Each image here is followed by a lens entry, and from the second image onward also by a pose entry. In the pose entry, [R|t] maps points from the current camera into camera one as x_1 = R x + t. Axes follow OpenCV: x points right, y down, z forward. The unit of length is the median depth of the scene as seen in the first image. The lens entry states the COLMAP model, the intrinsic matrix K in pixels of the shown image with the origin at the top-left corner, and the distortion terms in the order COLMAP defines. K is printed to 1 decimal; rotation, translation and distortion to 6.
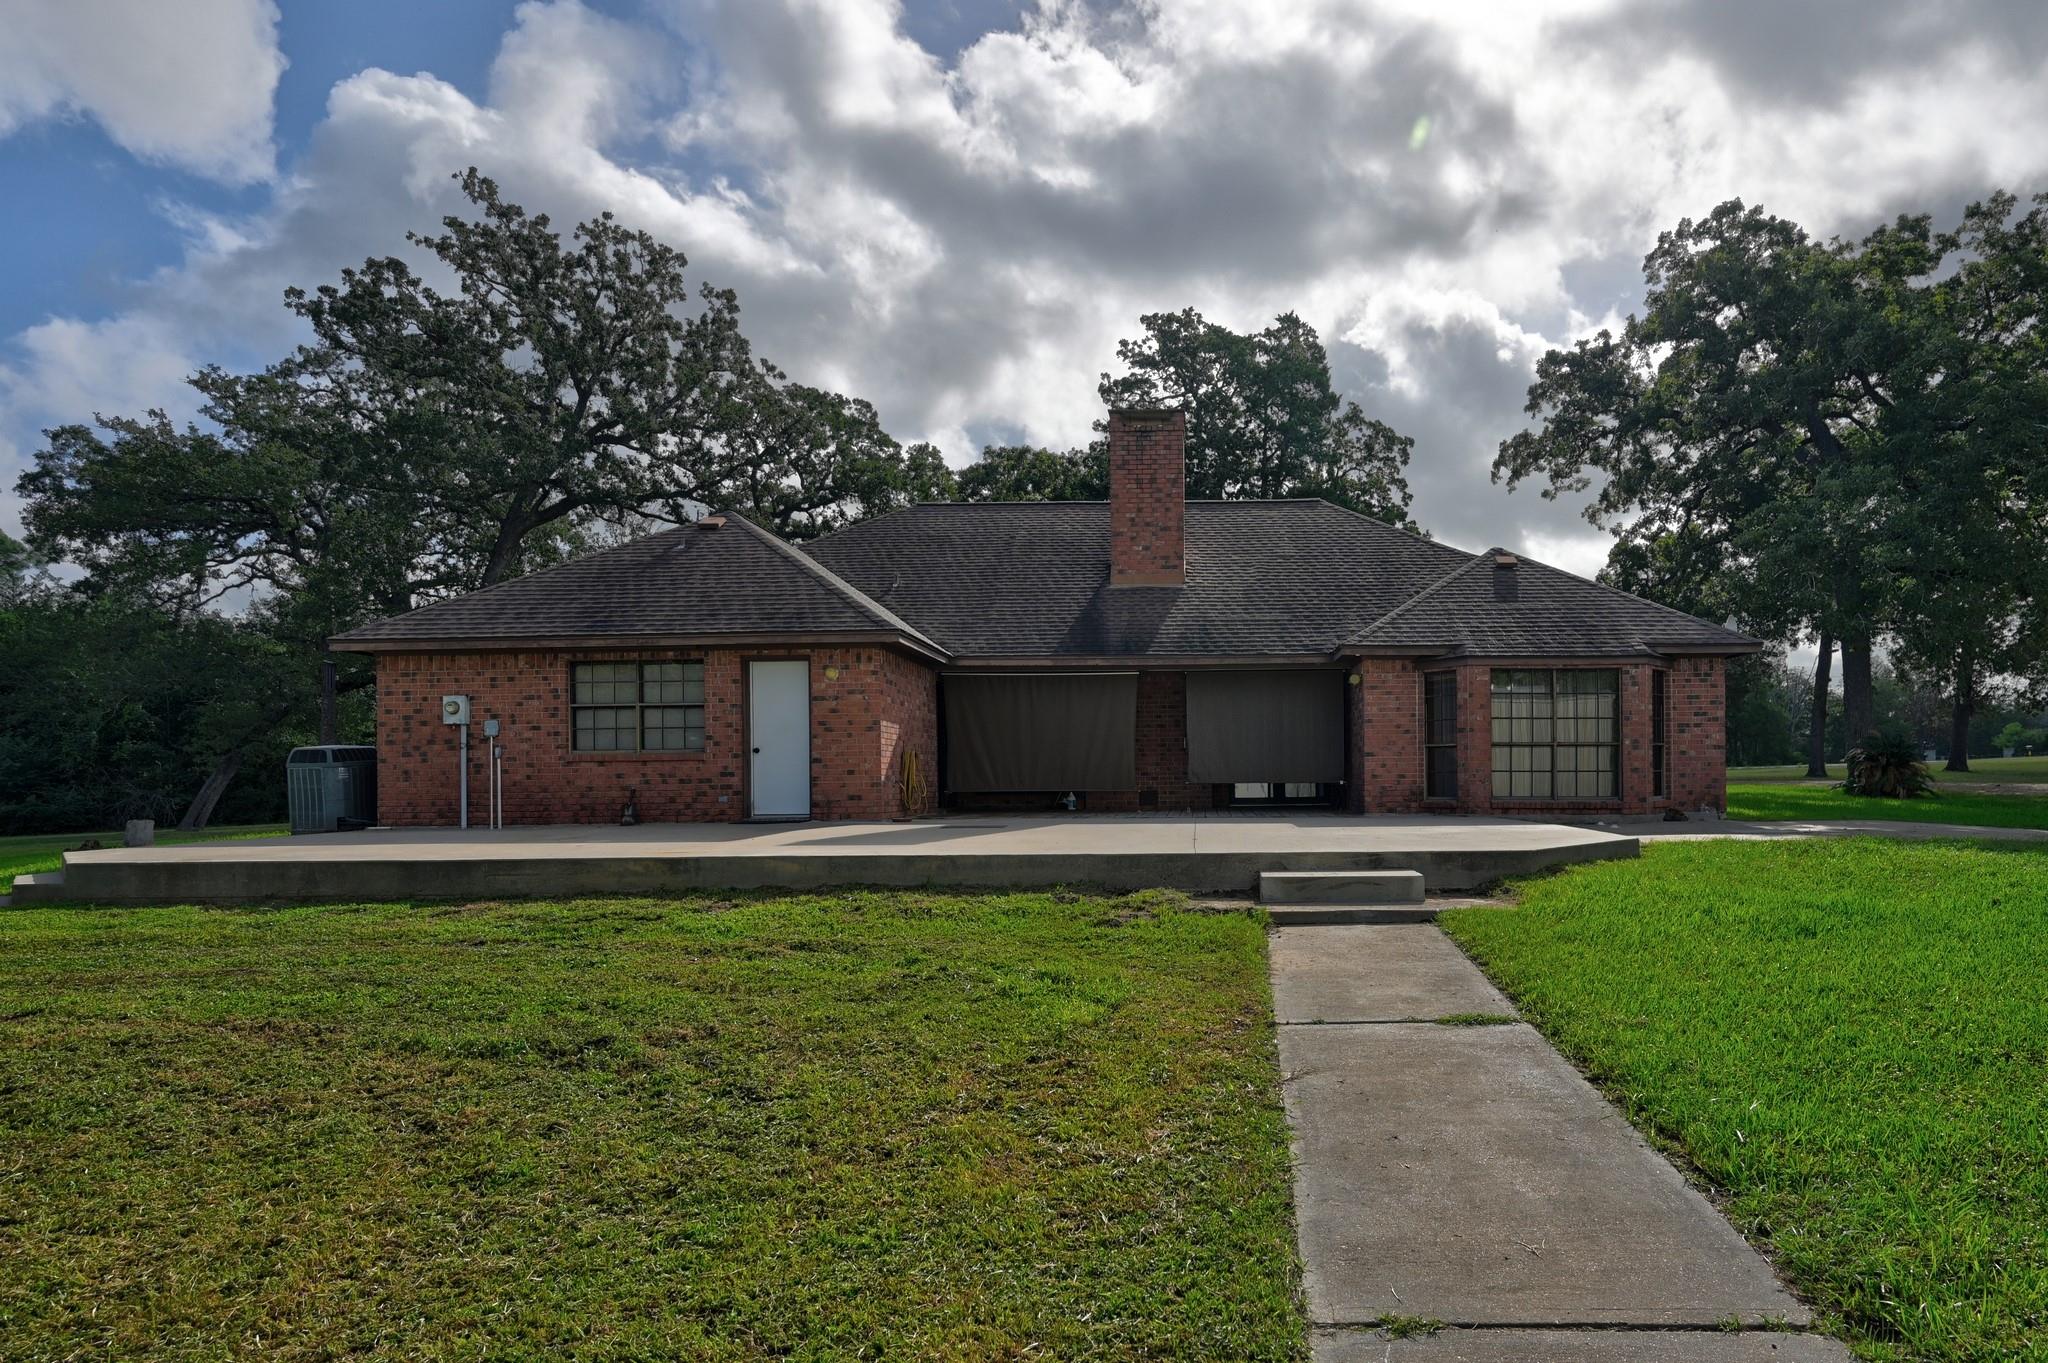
lens RADIAL K [[1130.9, 0, 1055.4], [0, 1130.9, 805.6], [0, 0, 1]] dist [-0.010771, 0.002643]
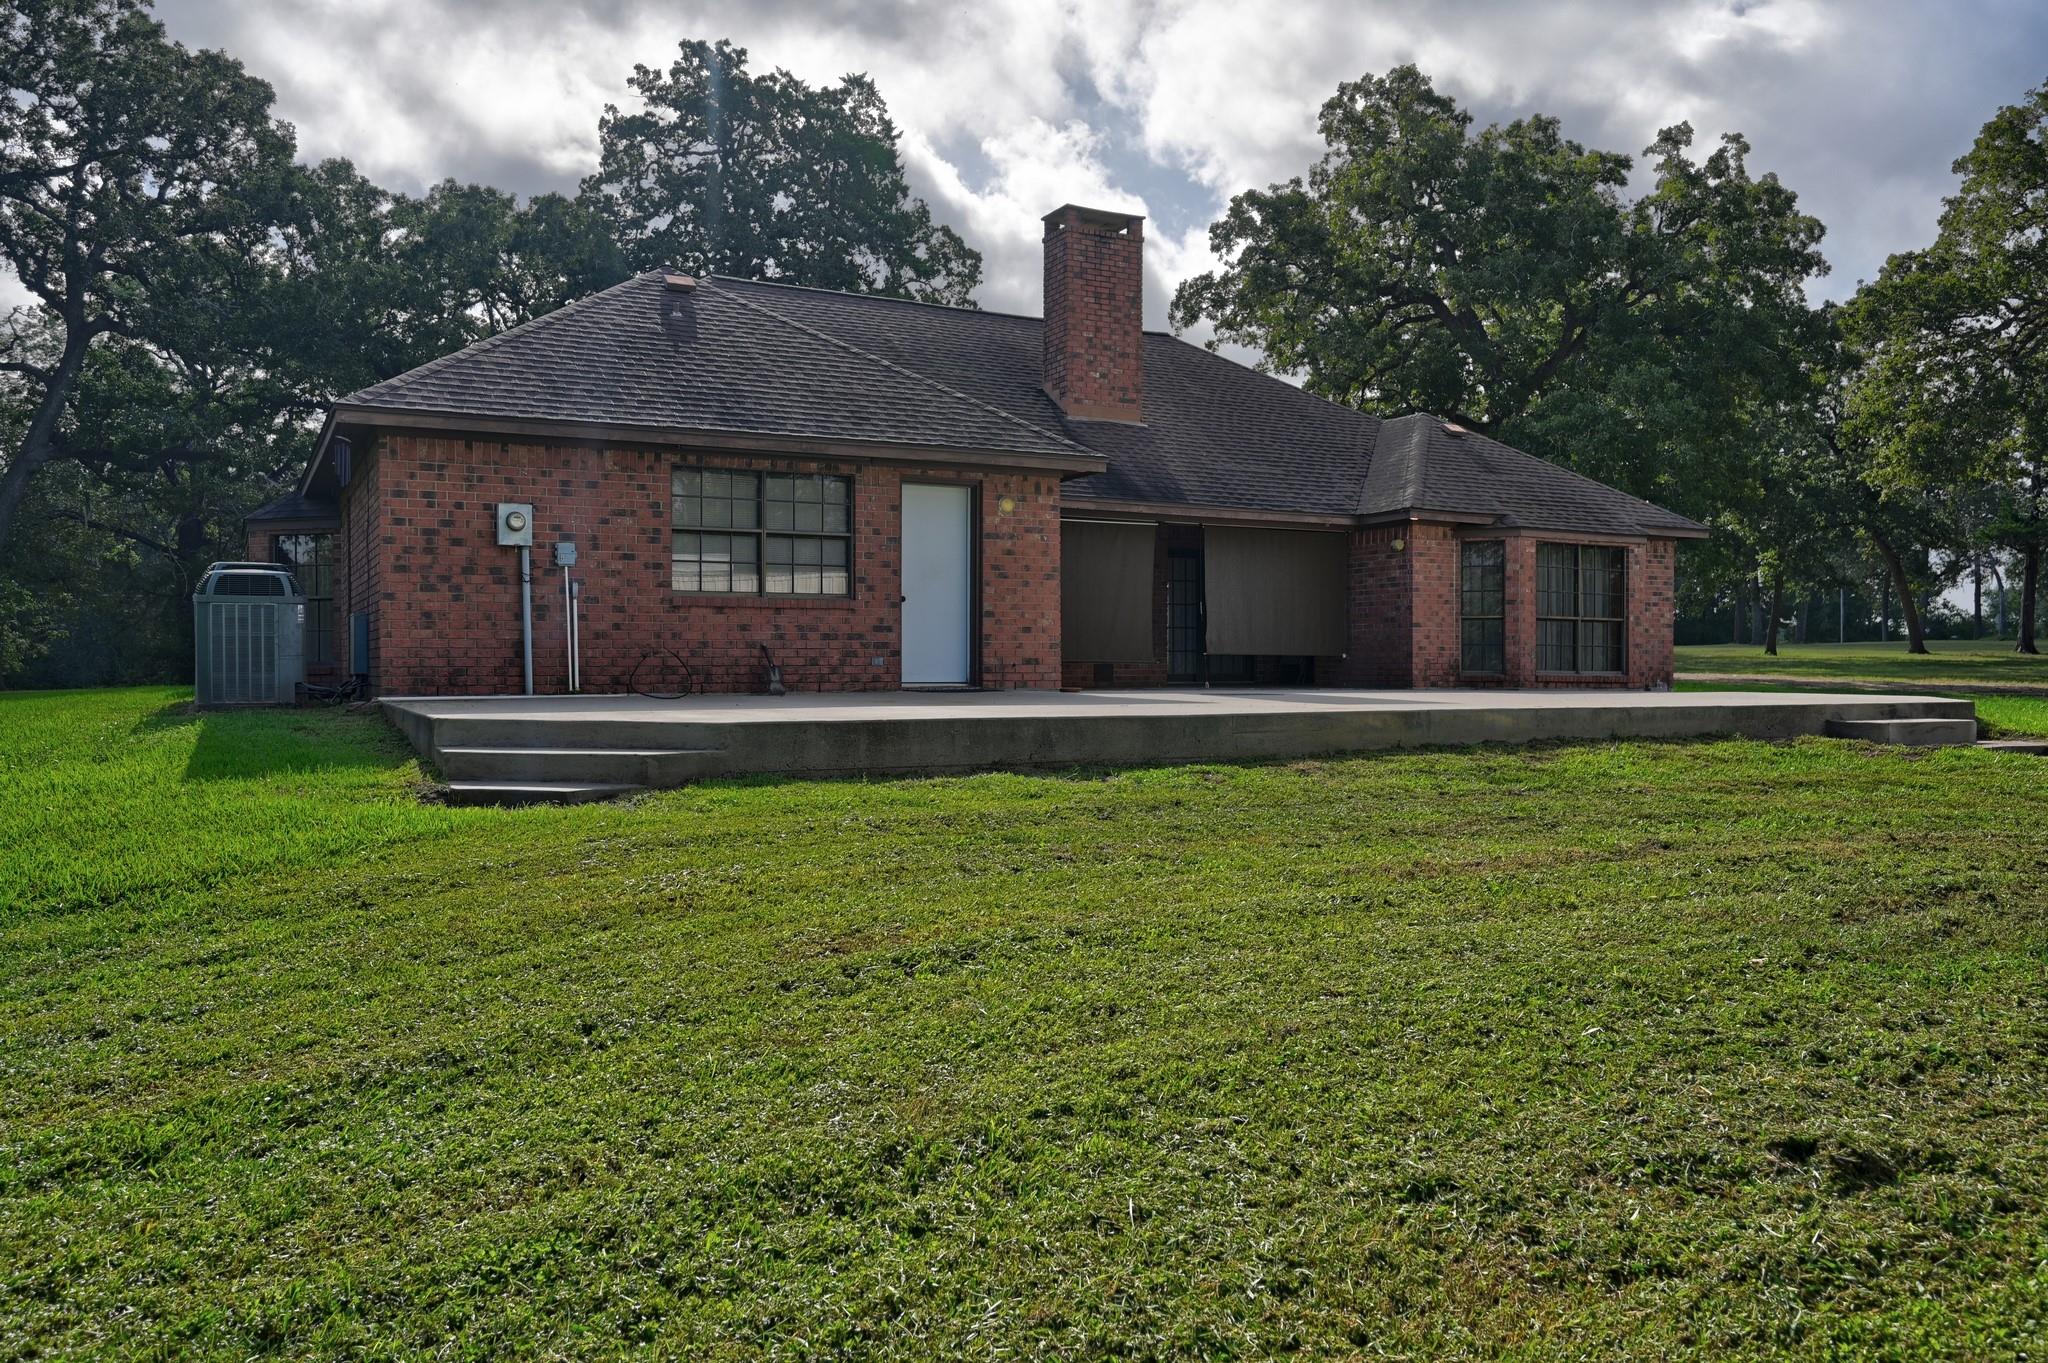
lens RADIAL K [[1533.0, 0, 1025.0], [0, 1533.0, 685.5], [0, 0, 1]] dist [-0.011972, -0.001197]
pose [[0.873824, 0.004714, 0.486220, -0.704719], [0.002986, 0.999882, -0.015059, 0.026256], [-0.486234, 0.014611, 0.873707, 0.050128]]
